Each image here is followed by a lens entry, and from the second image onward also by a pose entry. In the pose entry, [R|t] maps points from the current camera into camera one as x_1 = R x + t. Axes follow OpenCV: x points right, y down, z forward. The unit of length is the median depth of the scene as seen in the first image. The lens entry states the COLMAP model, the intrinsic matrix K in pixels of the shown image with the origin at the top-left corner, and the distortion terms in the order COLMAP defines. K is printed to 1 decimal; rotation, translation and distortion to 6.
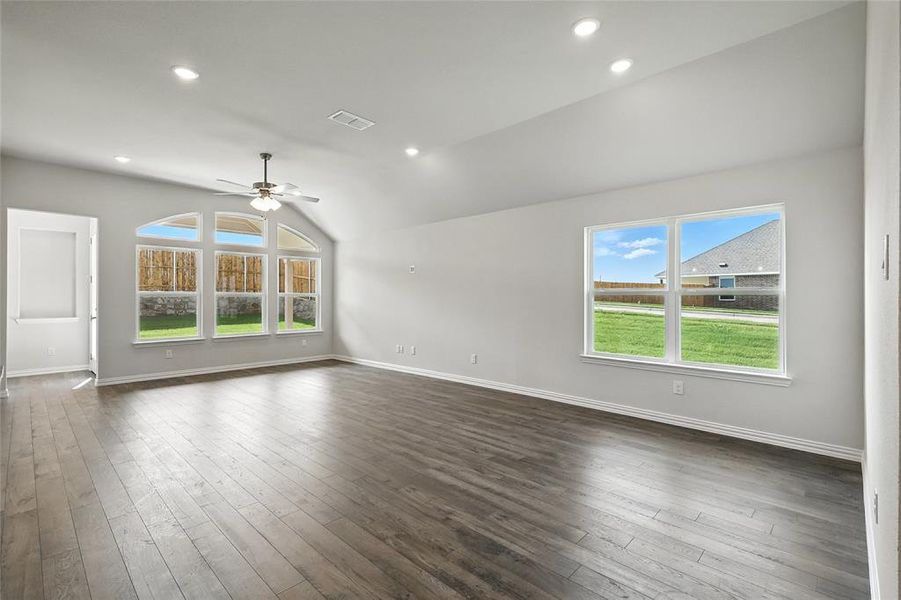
lens RADIAL K [[413.4, 0, 450.5], [0, 413.4, 300.0], [0, 0, 1]] dist [0.003455, 0.000867]
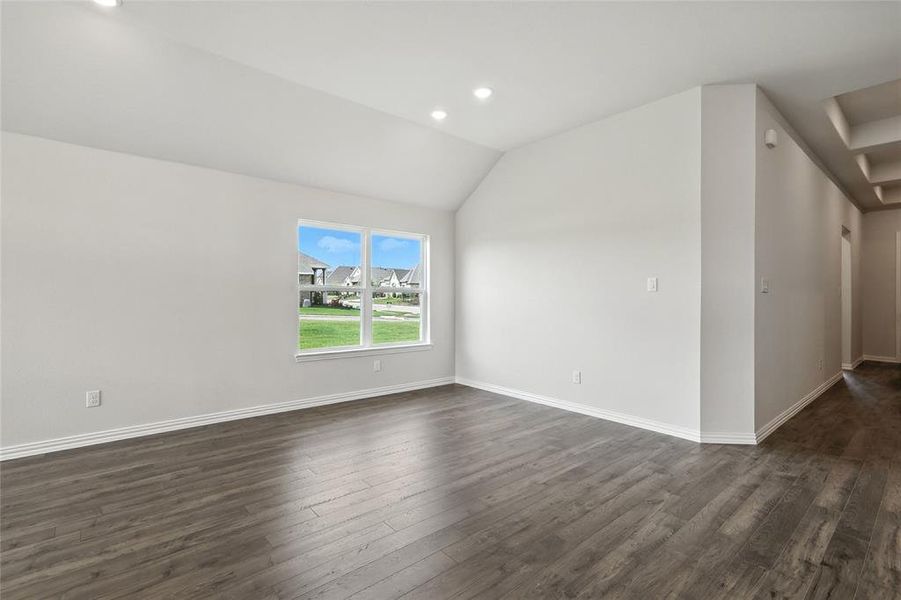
lens RADIAL K [[413.4, 0, 450.5], [0, 413.4, 300.0], [0, 0, 1]] dist [0.003455, 0.000867]
pose [[0.095626, -0.008288, 0.995383, -0.514715], [-0.001176, 0.999964, 0.008439, -0.000215], [-0.995417, -0.001977, 0.095613, 0.498483]]
